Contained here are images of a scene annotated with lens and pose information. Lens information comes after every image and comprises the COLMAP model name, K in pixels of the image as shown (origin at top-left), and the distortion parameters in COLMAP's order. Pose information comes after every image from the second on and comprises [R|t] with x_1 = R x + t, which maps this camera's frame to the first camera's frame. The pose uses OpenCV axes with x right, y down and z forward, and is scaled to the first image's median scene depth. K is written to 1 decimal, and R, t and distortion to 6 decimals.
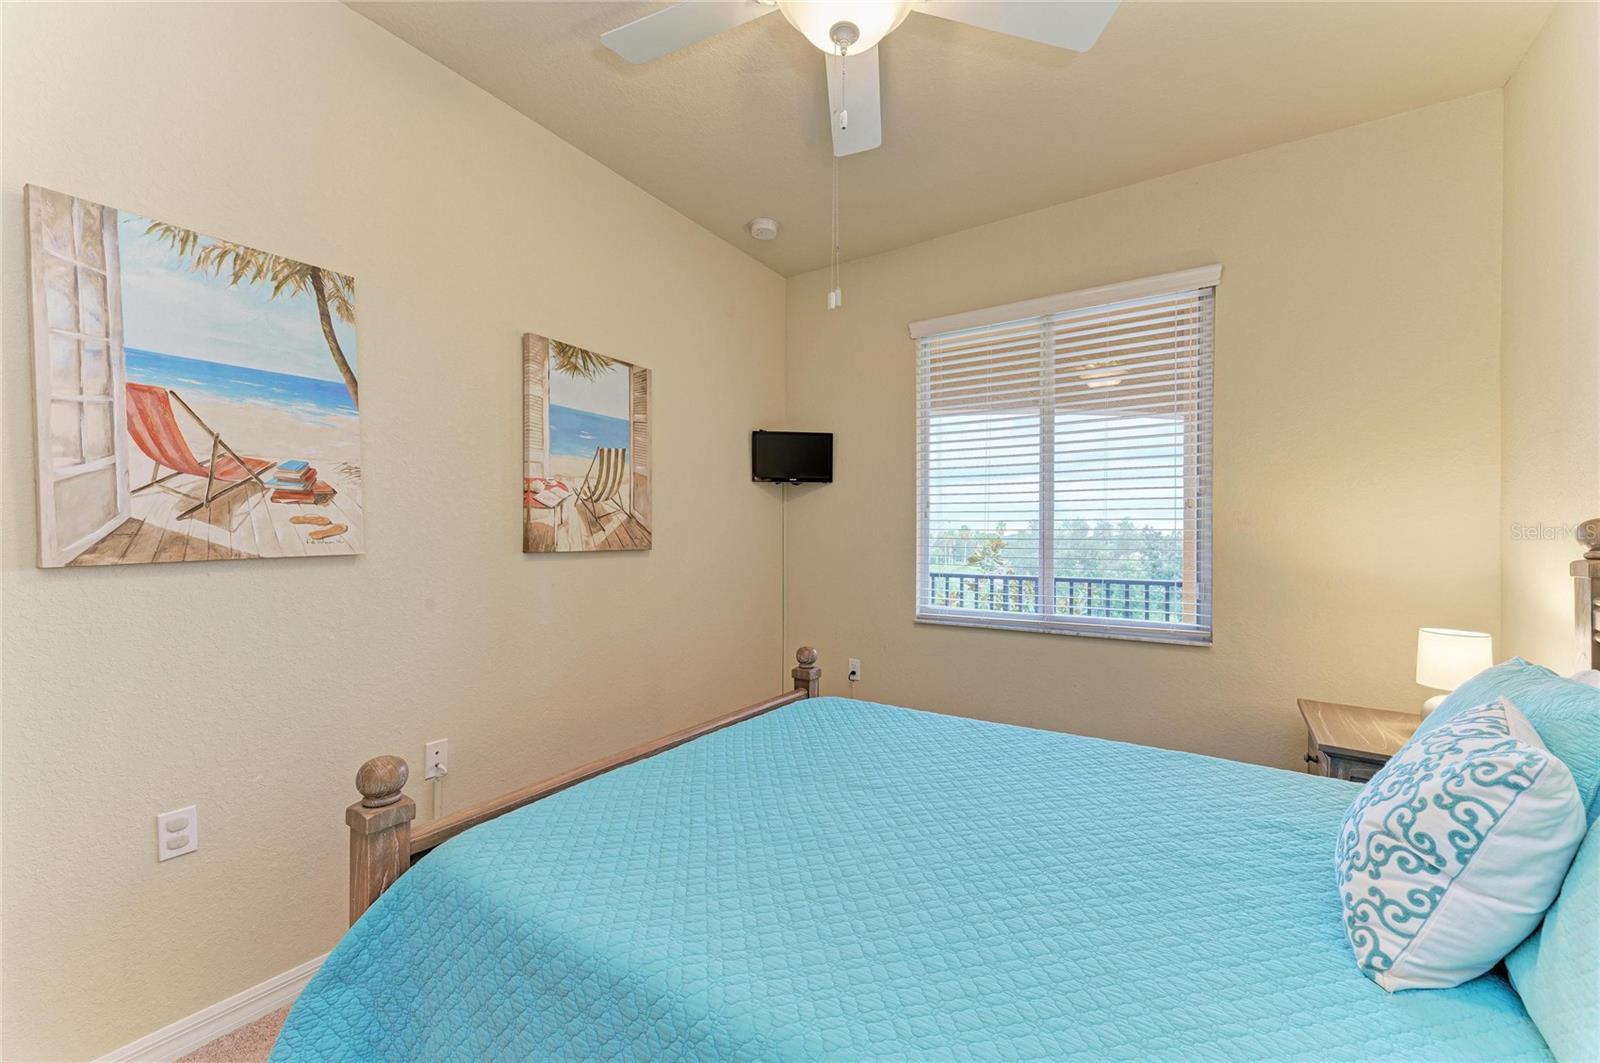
lens RADIAL K [[645.1, 0, 815.3], [0, 645.1, 541.8], [0, 0, 1]] dist [0.001807, 0.000120]
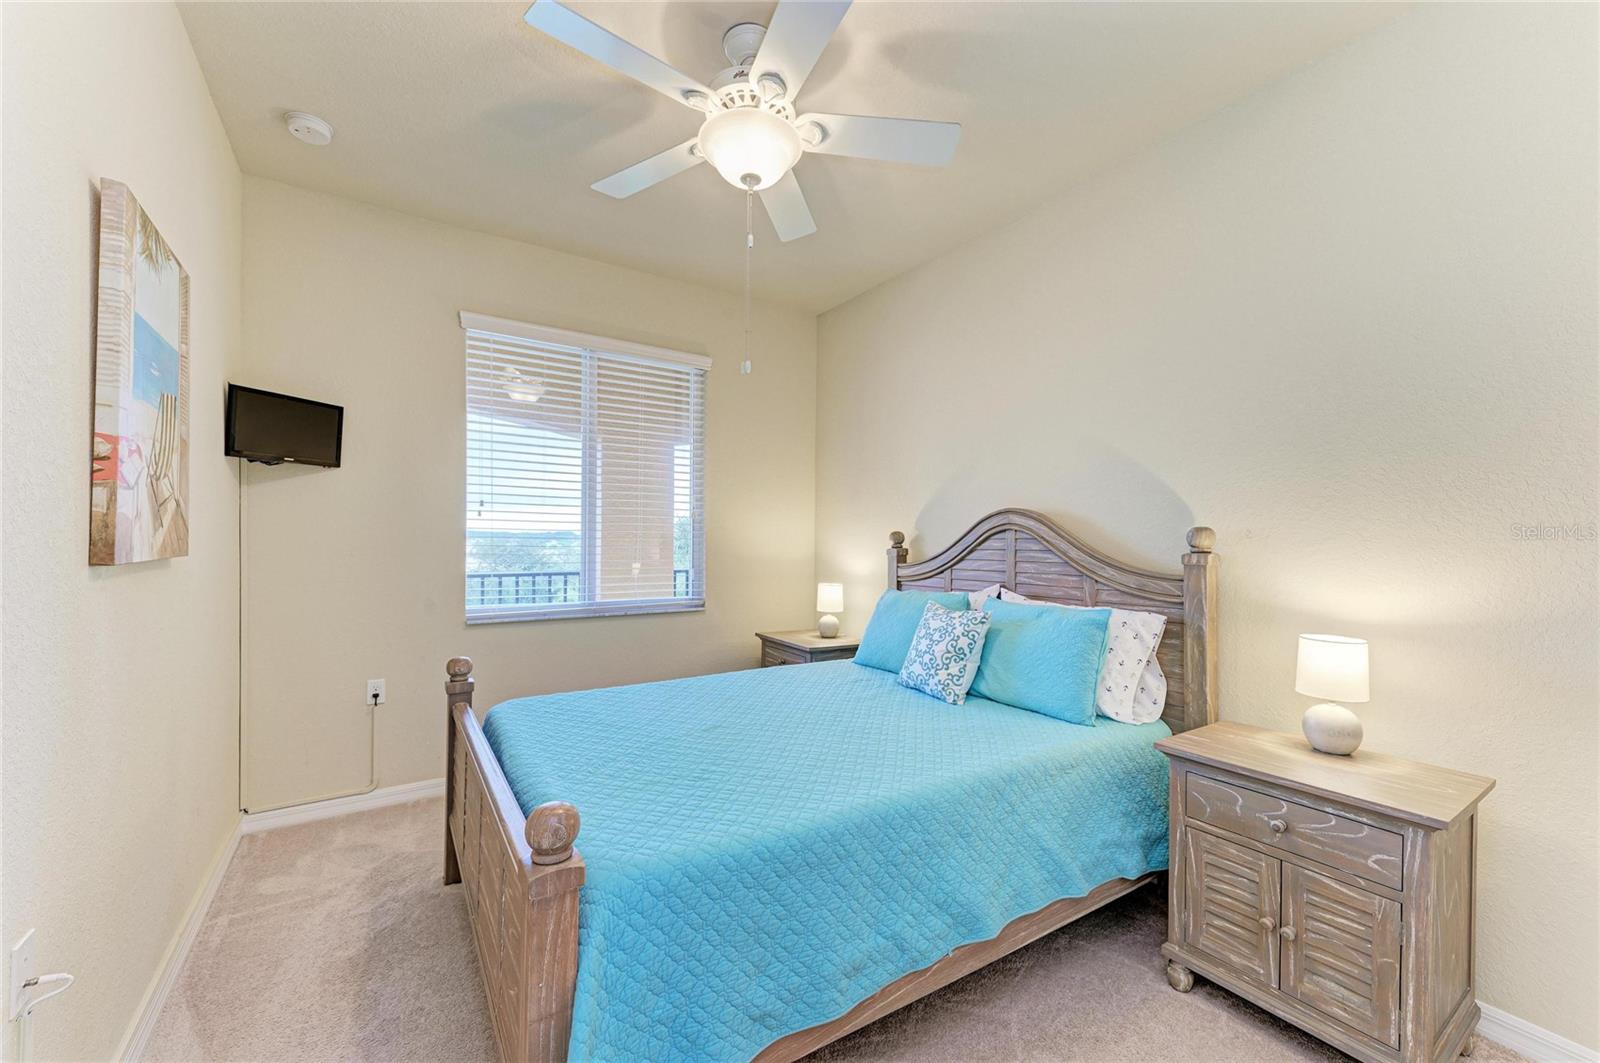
lens RADIAL K [[645.1, 0, 815.3], [0, 645.1, 541.8], [0, 0, 1]] dist [0.001807, 0.000120]
pose [[0.375681, -0.006862, 0.926724, -0.723414], [-0.003162, 0.999957, 0.008685, -0.011114], [-0.926744, -0.006193, 0.375643, 0.205786]]
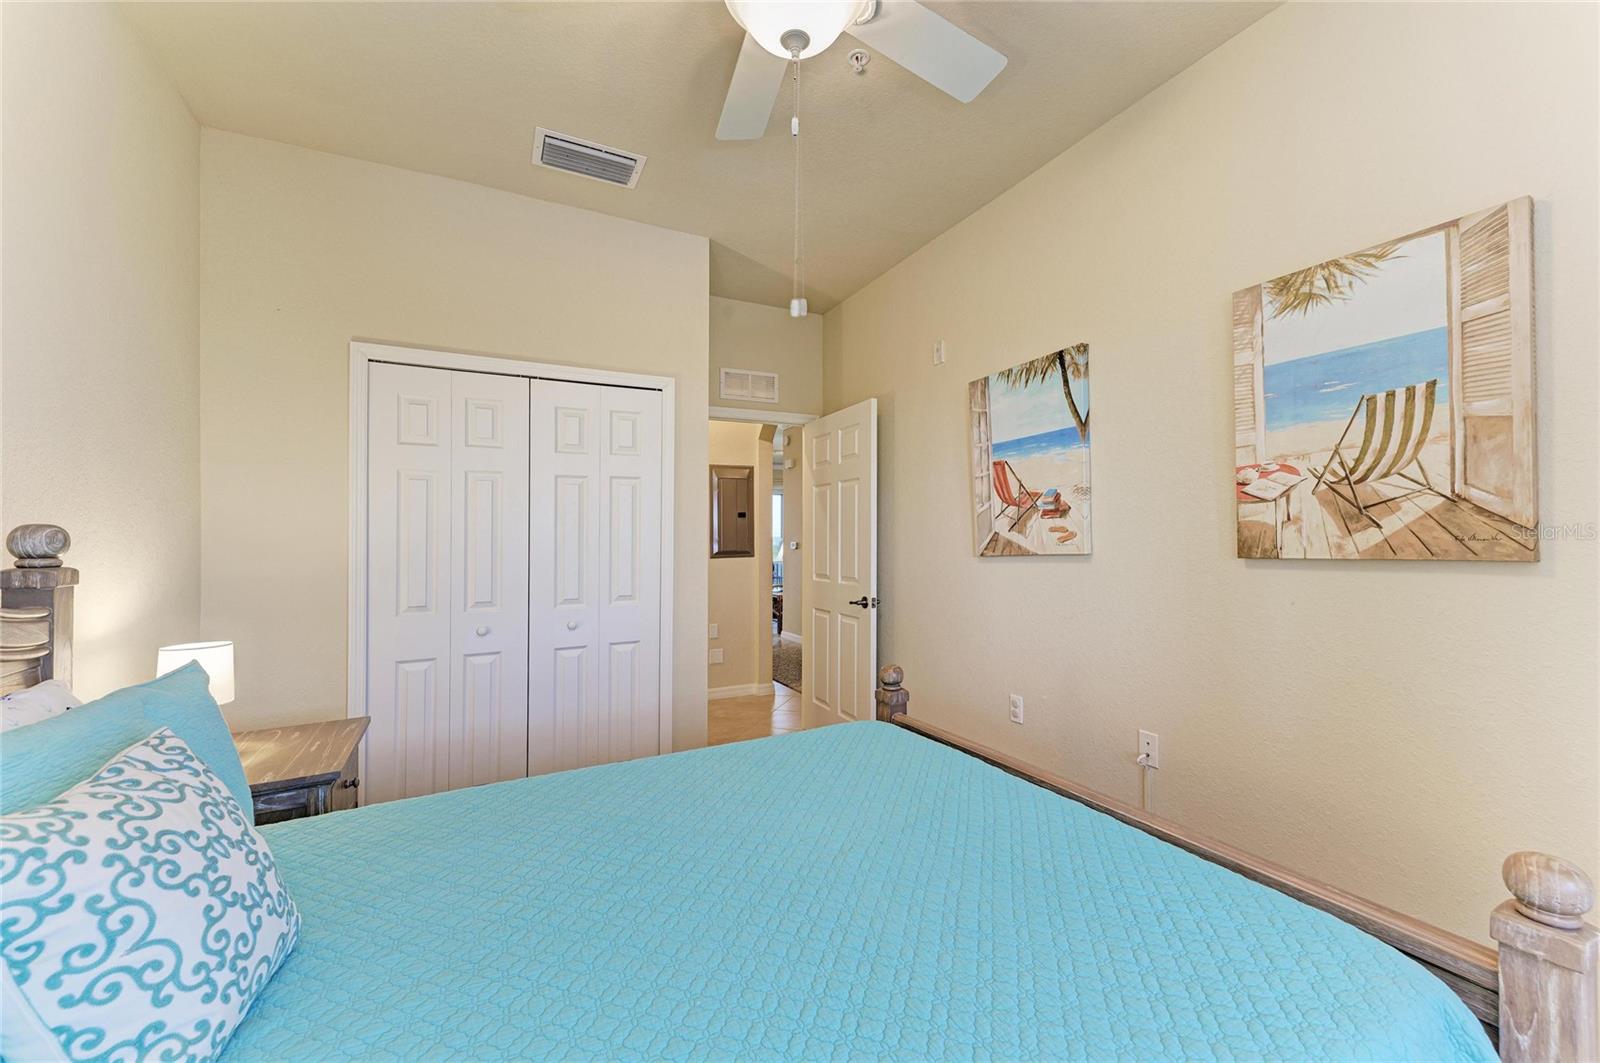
lens RADIAL K [[593.9, 0, 802.0], [0, 593.9, 540.6], [0, 0, 1]] dist [0.000611, 0.000015]
pose [[-0.497764, -0.010351, -0.867251, 0.479214], [-0.008100, 0.999941, -0.007285, 0.004602], [0.867275, 0.003399, -0.497819, 0.873859]]
